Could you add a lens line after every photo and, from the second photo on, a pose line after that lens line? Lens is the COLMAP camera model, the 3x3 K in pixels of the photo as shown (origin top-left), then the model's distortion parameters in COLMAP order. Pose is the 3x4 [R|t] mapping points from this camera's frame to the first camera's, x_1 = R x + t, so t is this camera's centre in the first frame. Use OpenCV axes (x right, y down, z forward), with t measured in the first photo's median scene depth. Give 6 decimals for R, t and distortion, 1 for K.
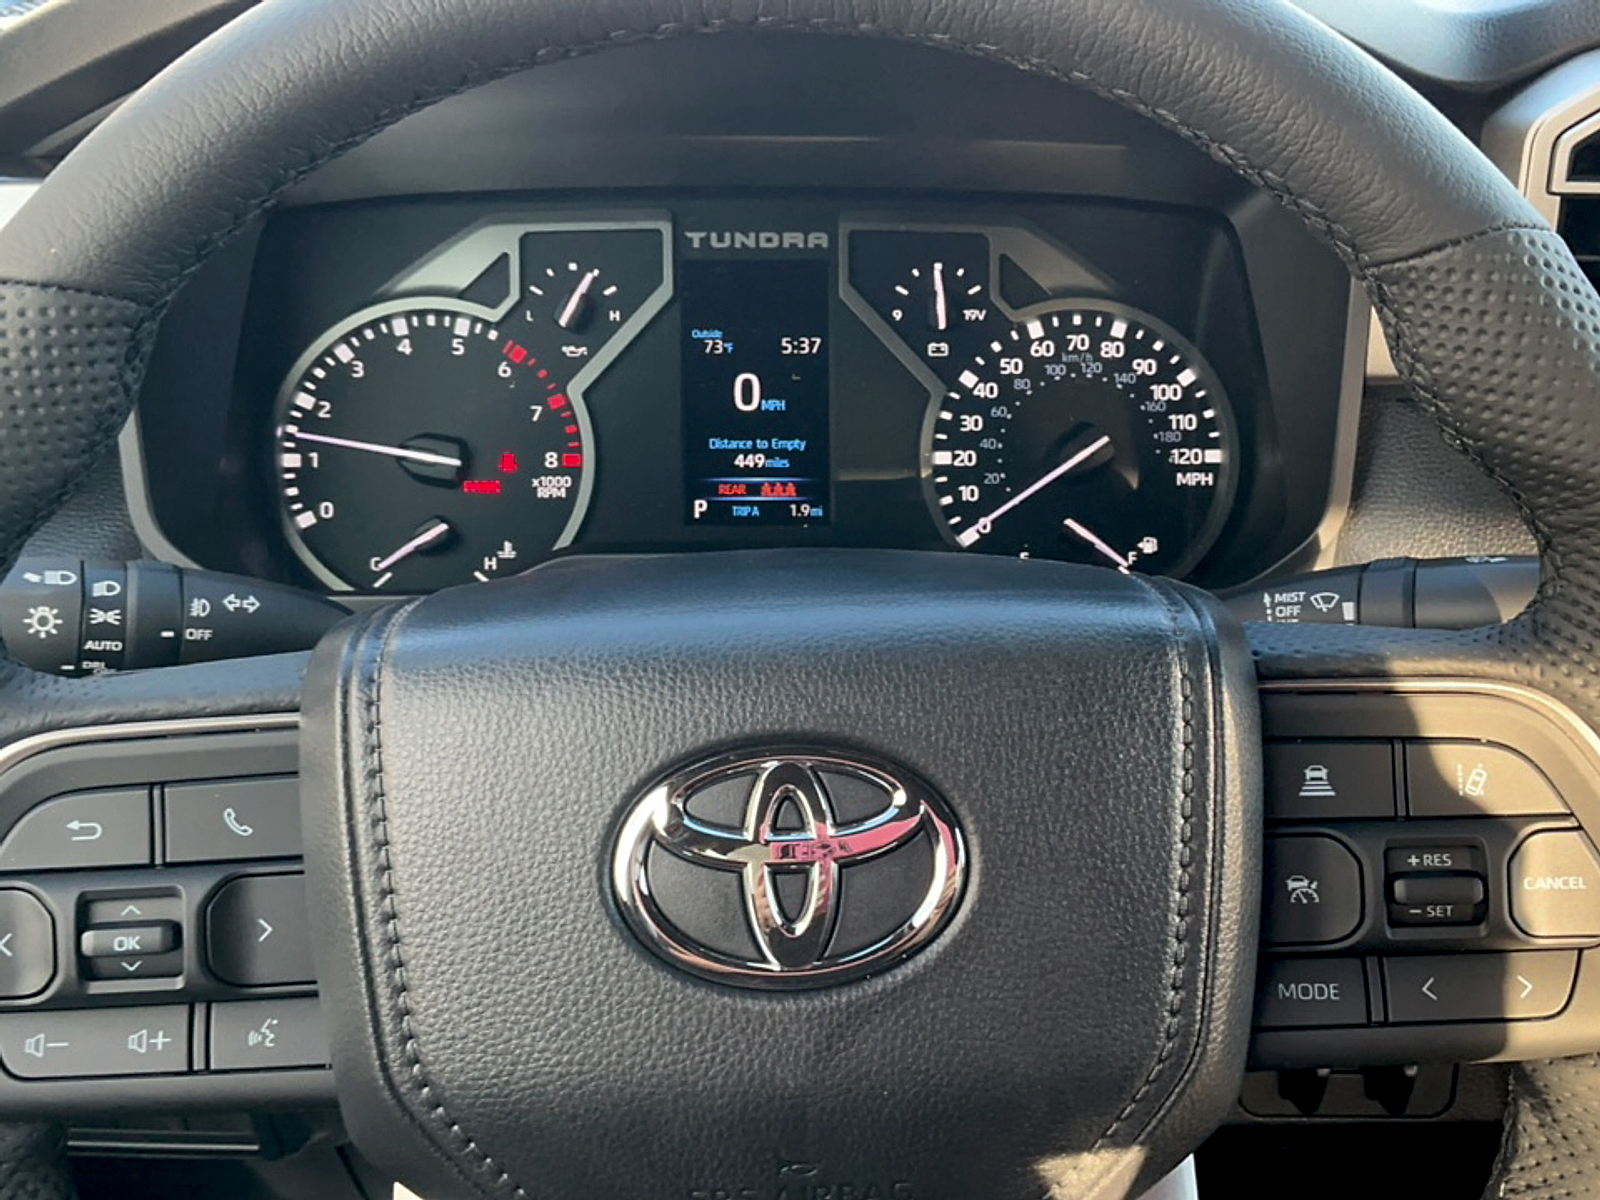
lens RADIAL K [[1770.8, 0, 804.0], [0, 1770.8, 607.7], [0, 0, 1]] dist [0.104992, 0.000000]
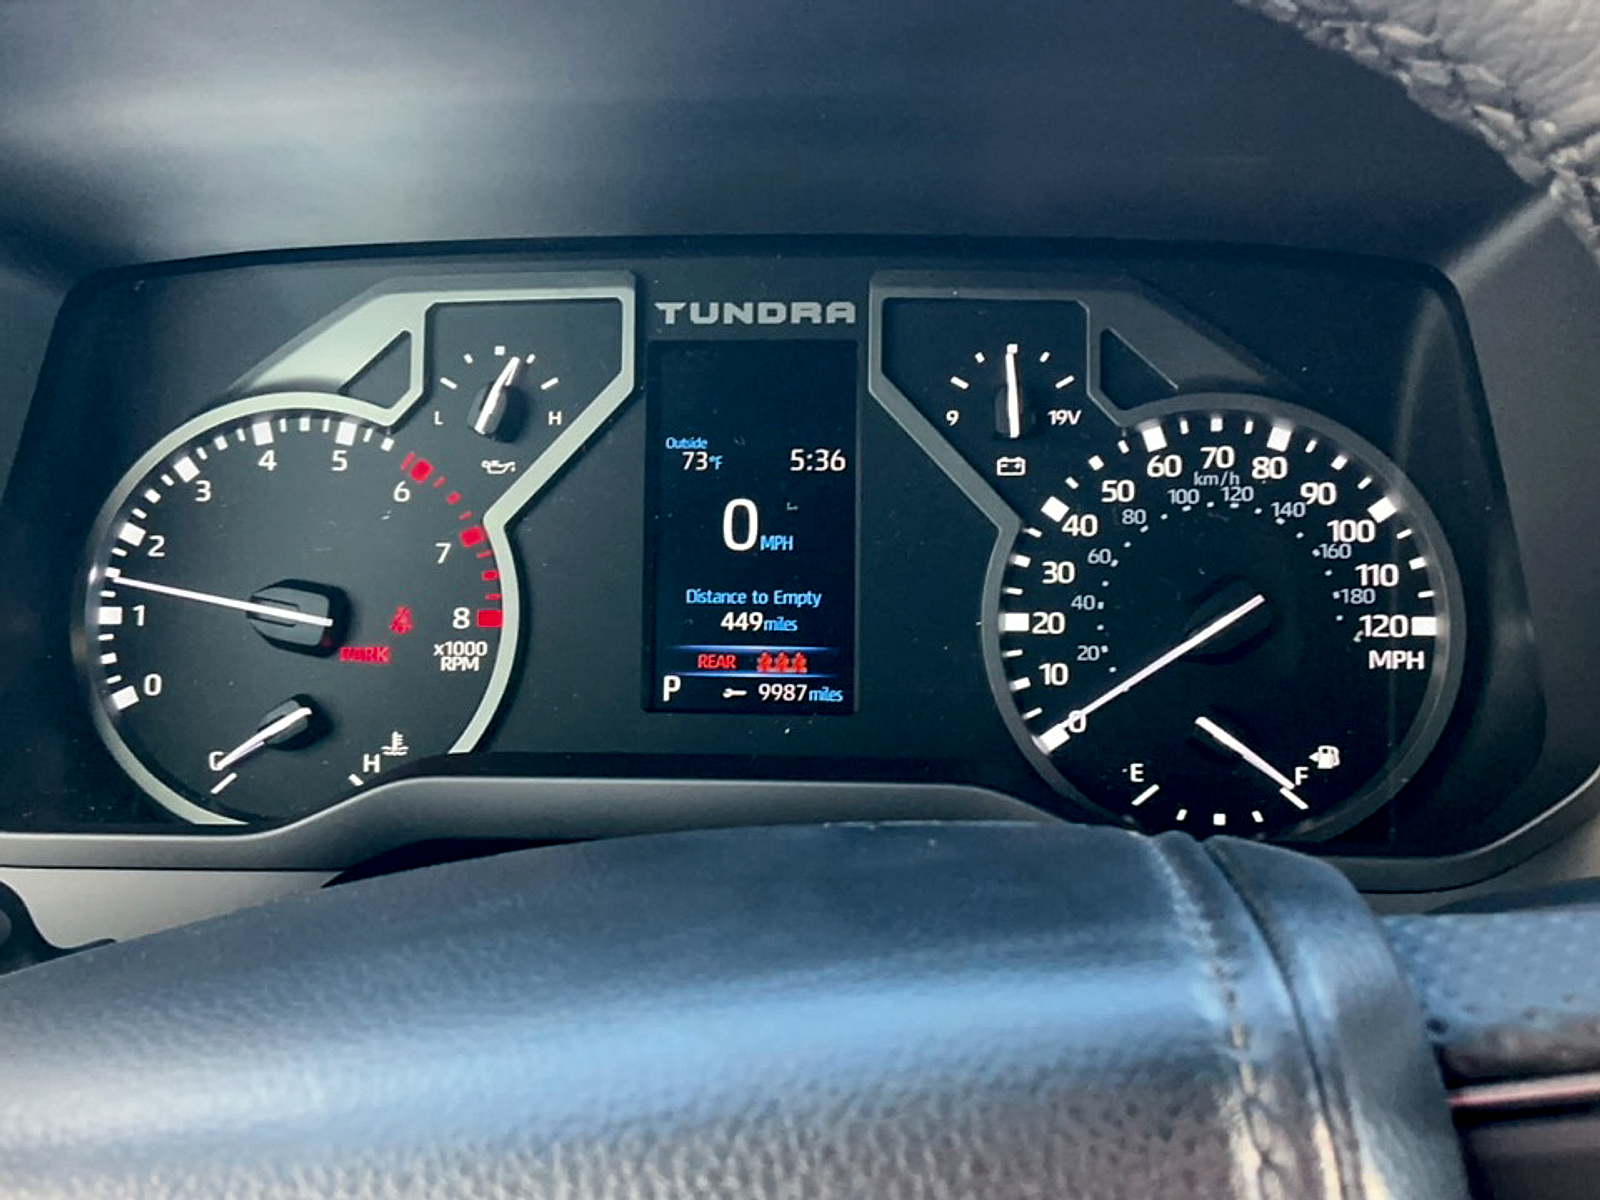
lens RADIAL K [[1770.8, 0, 799.5], [0, 1770.8, 585.8], [0, 0, 1]] dist [0.104992, 0.000000]
pose [[0.993842, 0.011485, -0.110214, 0.070738], [-0.019765, 0.997038, -0.074325, -0.045836], [0.109034, 0.076045, 0.991125, 0.308440]]
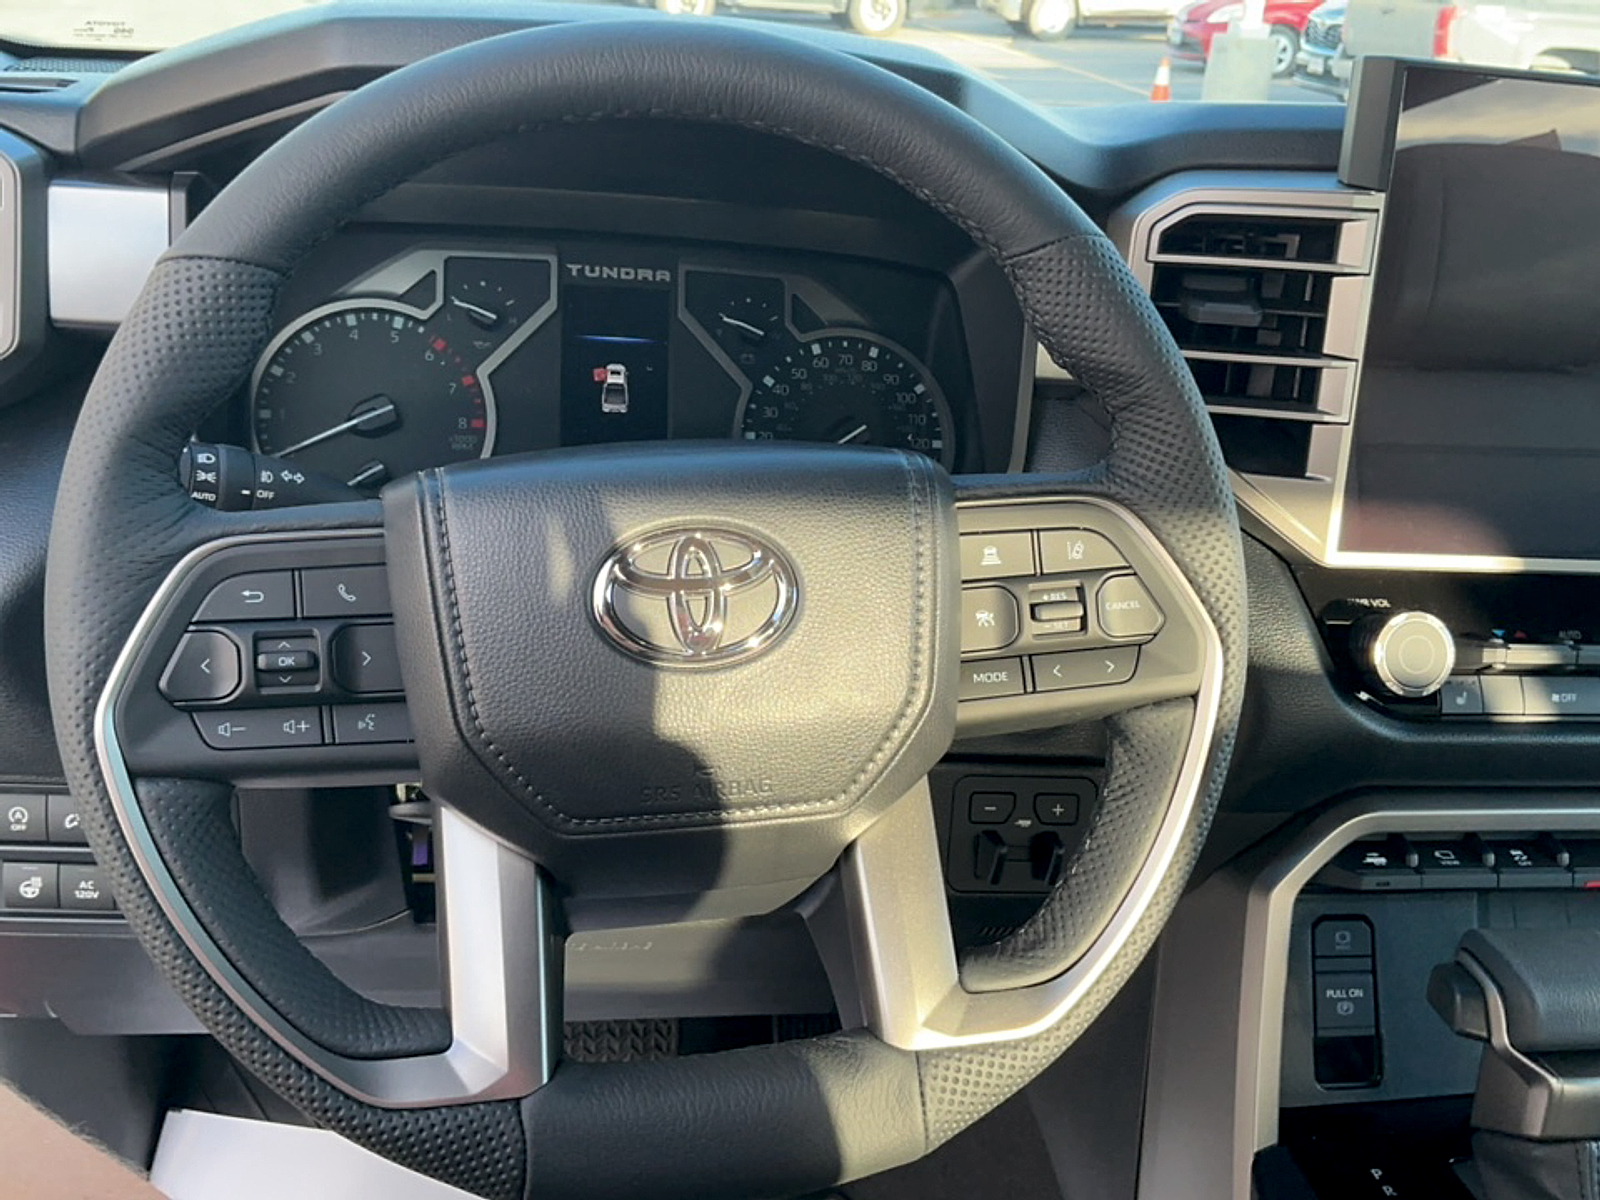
lens RADIAL K [[1770.8, 0, 799.2], [0, 1770.8, 607.8], [0, 0, 1]] dist [0.104992, 0.000000]
pose [[0.986054, 0.028804, 0.163915, -0.107571], [-0.016953, 0.997170, -0.073245, 0.151791], [-0.165561, 0.069445, 0.983752, -0.365488]]
